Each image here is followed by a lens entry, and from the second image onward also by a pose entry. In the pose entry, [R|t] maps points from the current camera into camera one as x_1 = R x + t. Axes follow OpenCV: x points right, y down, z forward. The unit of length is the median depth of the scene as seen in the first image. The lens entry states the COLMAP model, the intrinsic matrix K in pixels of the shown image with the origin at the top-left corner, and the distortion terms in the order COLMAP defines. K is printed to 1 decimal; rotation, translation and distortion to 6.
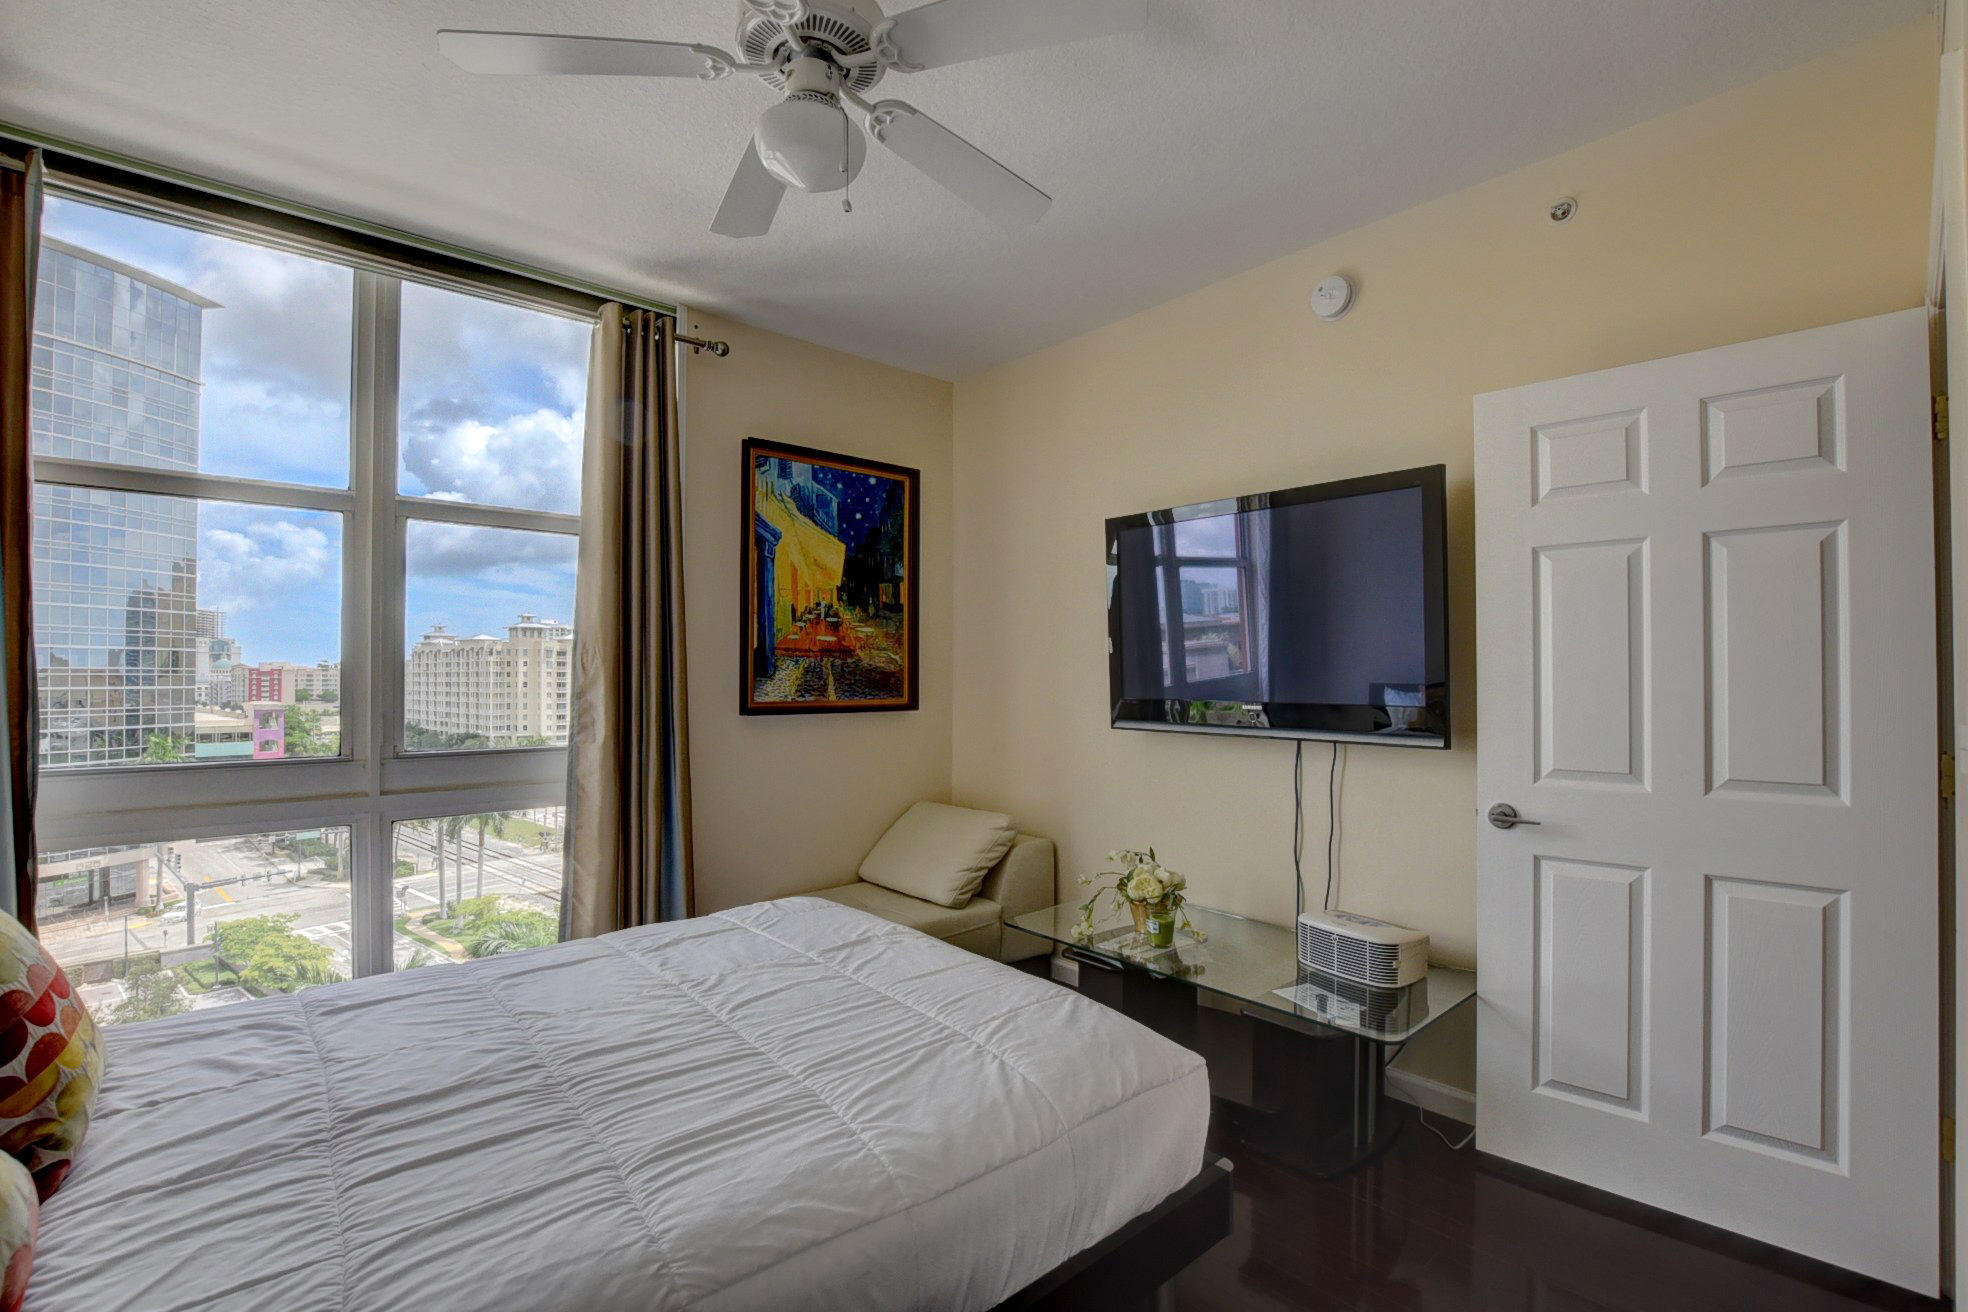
lens RADIAL K [[866.7, 0, 999.5], [0, 866.7, 658.8], [0, 0, 1]] dist [-0.034285, 0.004563]
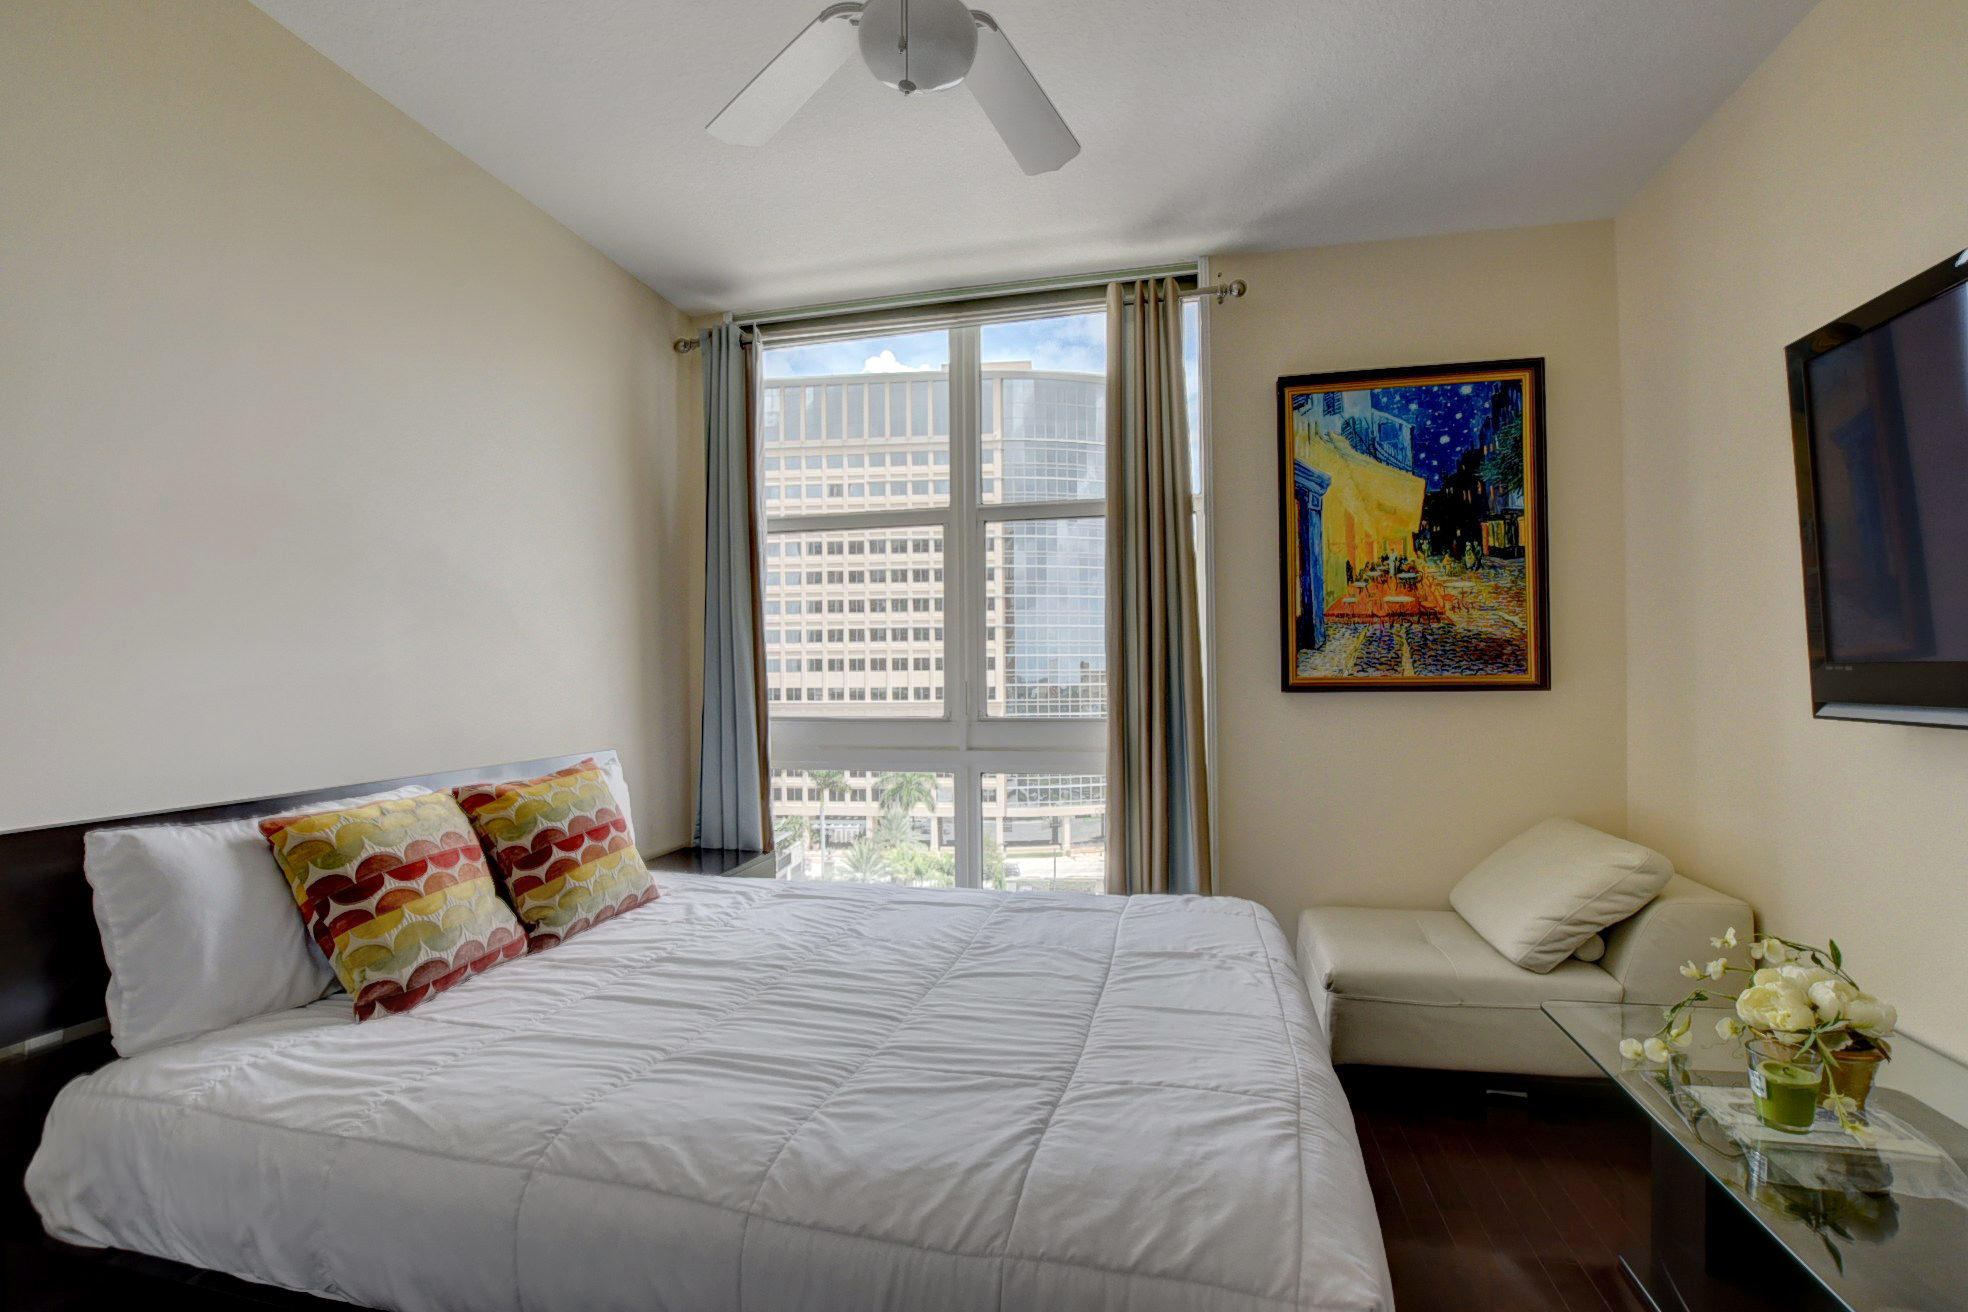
lens RADIAL K [[866.7, 0, 985.9], [0, 866.7, 667.9], [0, 0, 1]] dist [-0.034285, 0.004563]
pose [[0.571017, -0.012901, -0.820837, 0.254050], [0.026348, 0.999649, 0.002619, 0.030016], [0.820515, -0.023123, 0.571157, 0.240203]]
